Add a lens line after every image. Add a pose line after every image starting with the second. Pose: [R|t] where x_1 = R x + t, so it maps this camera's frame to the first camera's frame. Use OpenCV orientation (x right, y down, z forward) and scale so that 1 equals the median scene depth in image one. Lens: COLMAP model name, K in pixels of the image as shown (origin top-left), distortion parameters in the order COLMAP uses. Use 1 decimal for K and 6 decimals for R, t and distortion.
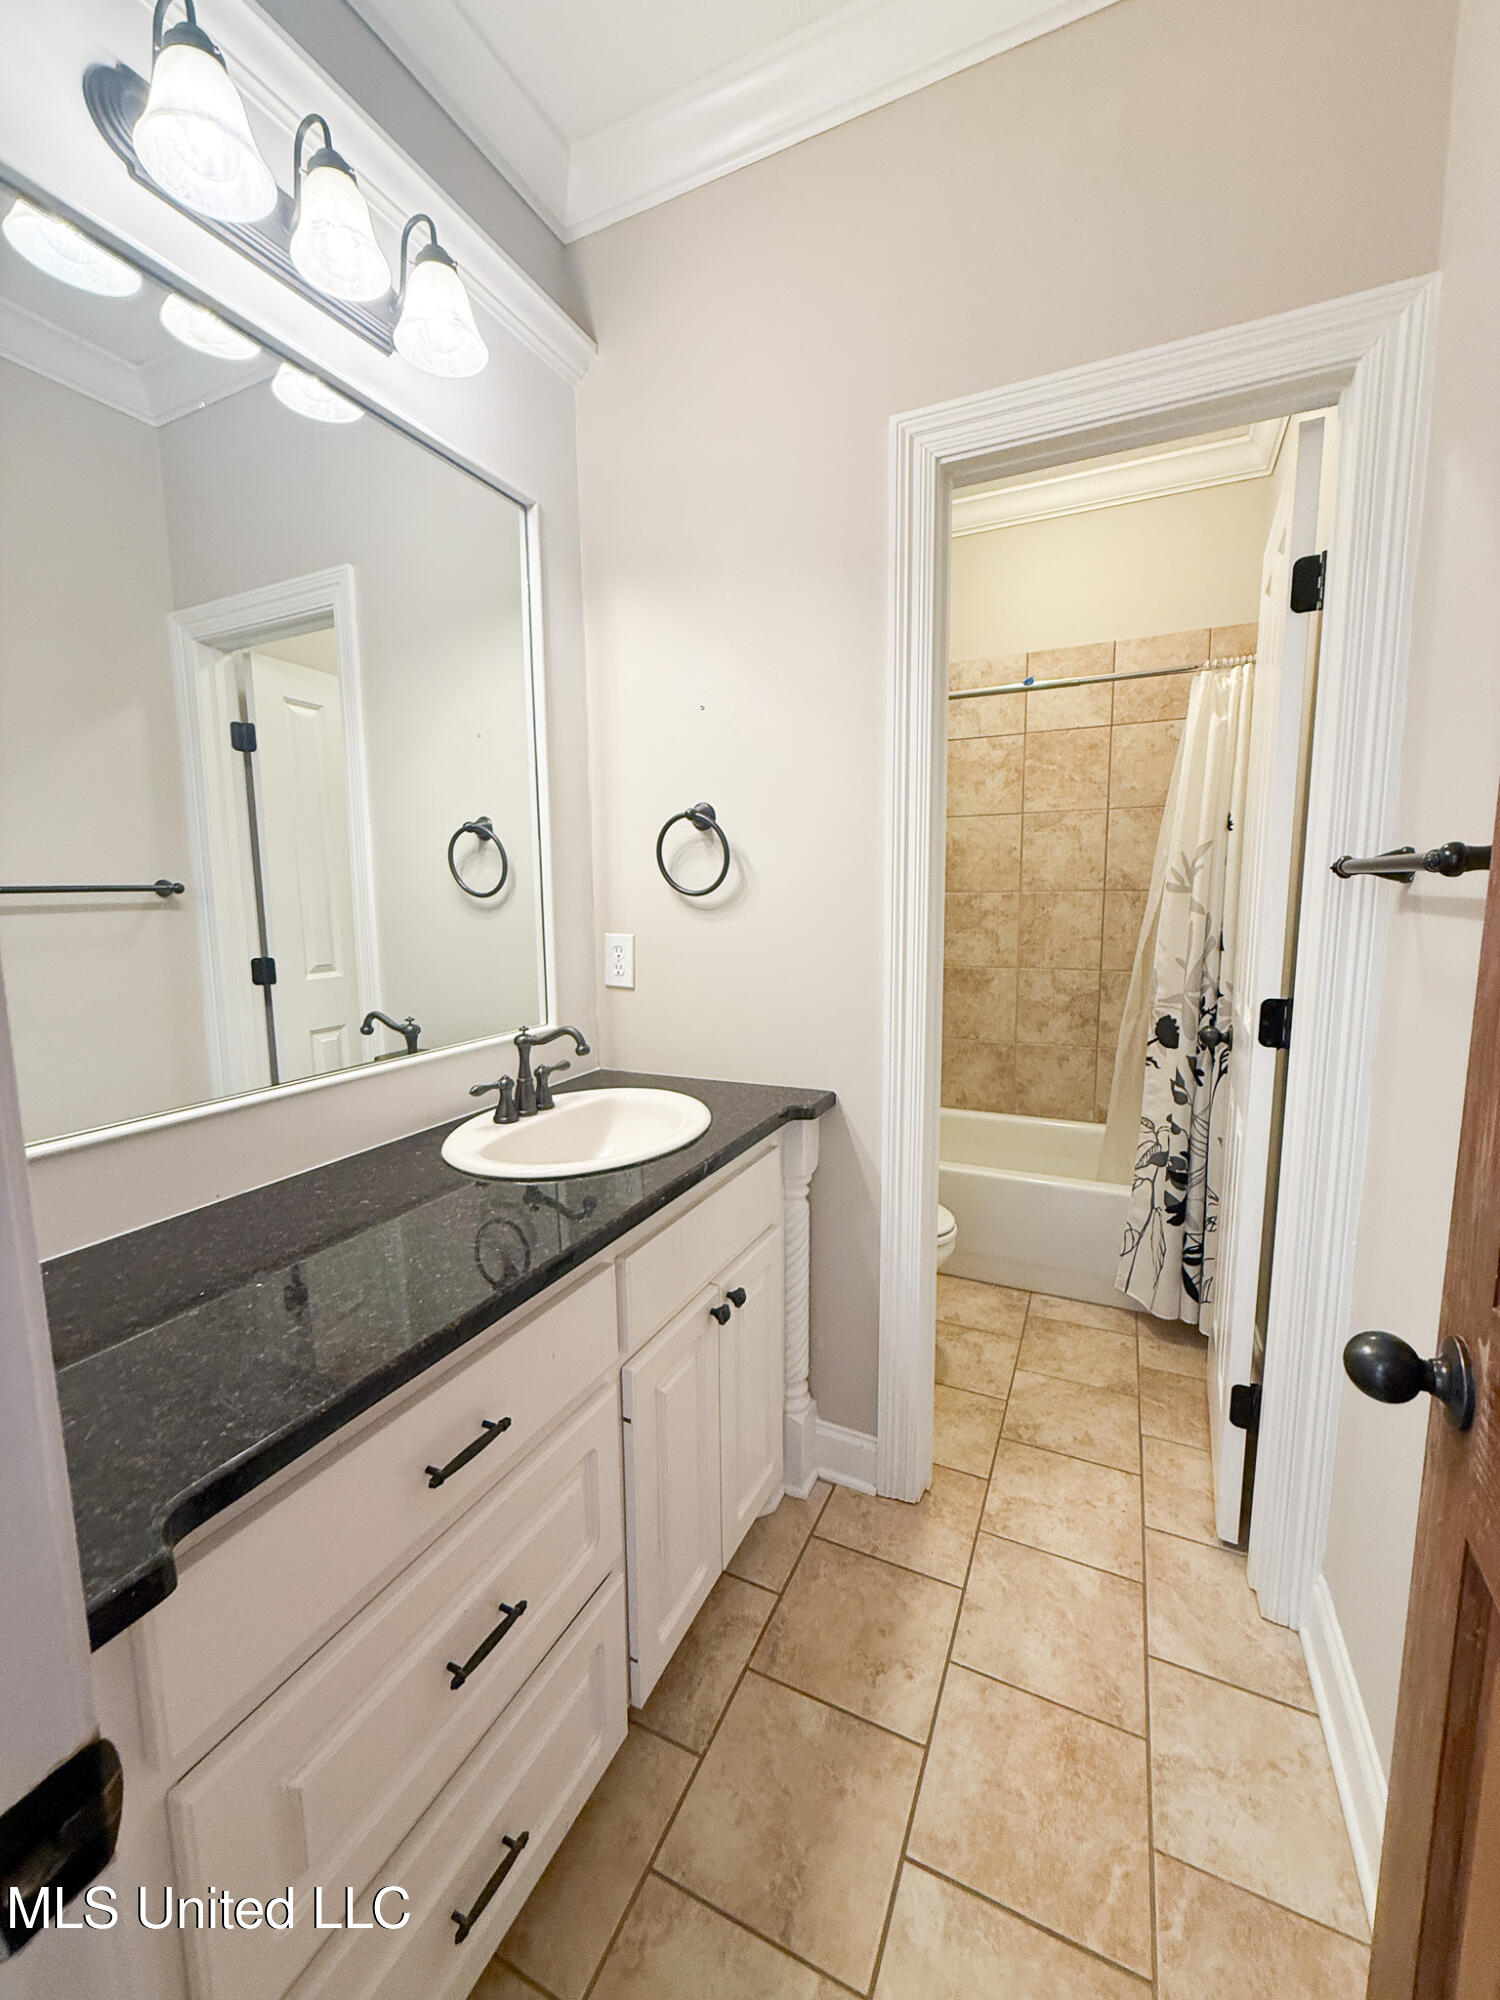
lens RADIAL K [[794.1, 0, 751.4], [0, 794.1, 981.7], [0, 0, 1]] dist [-0.000721, 0.000451]
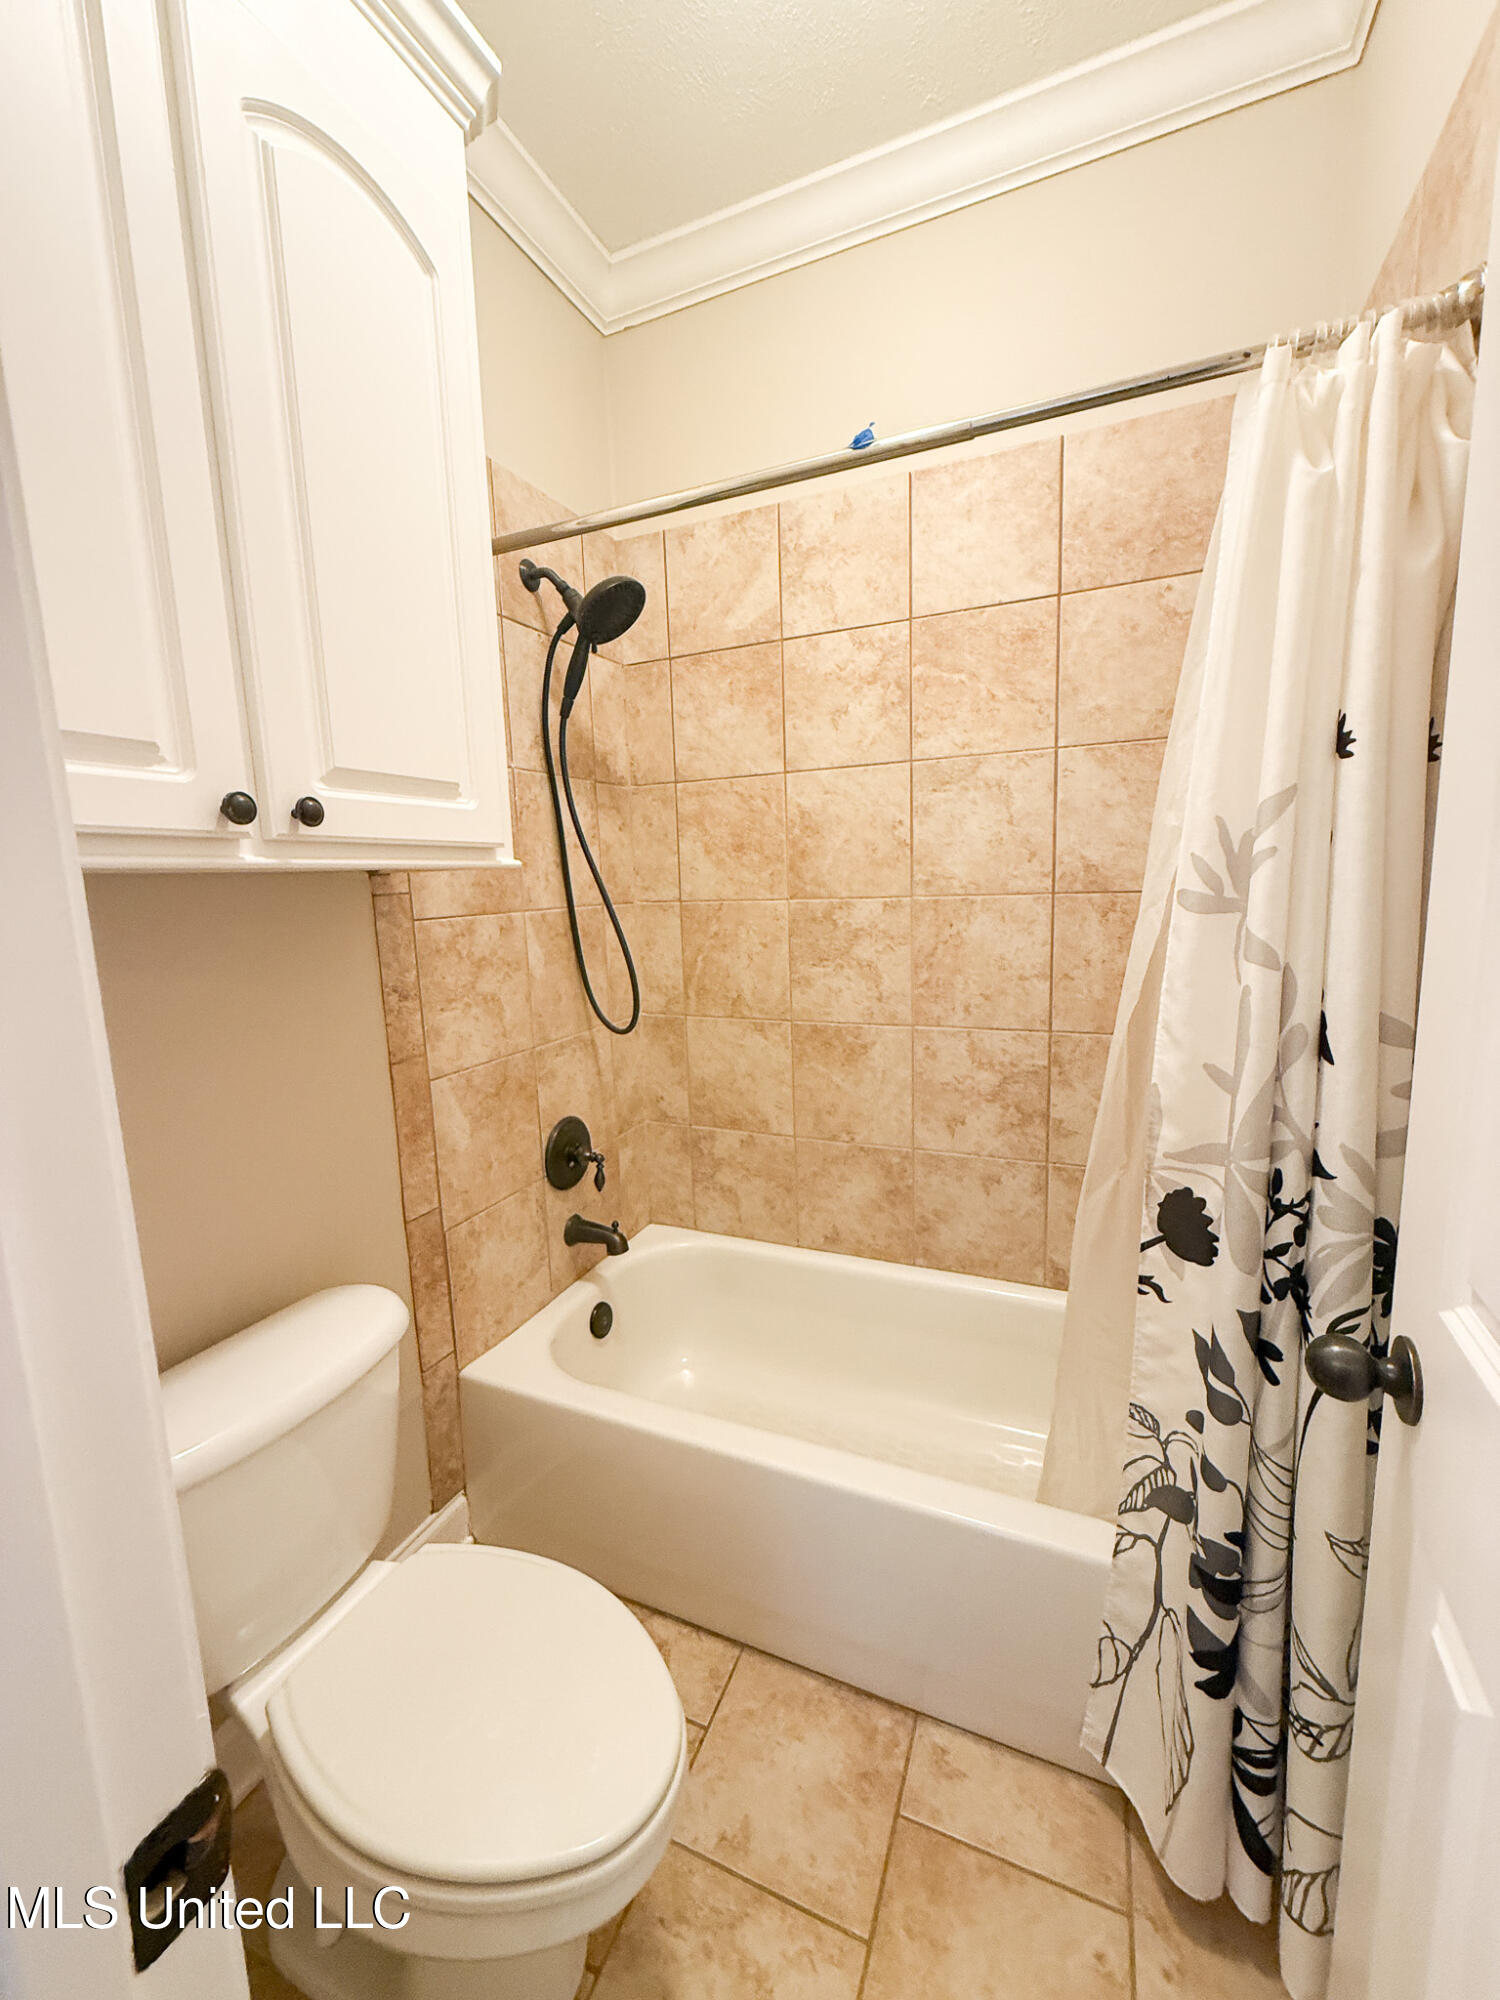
lens RADIAL K [[794.1, 0, 751.6], [0, 794.1, 981.7], [0, 0, 1]] dist [-0.000721, 0.000451]
pose [[0.999203, -0.026603, 0.029775, 0.251231], [0.026078, 0.999500, 0.017887, -0.080316], [-0.030236, -0.017096, 0.999397, 0.522817]]
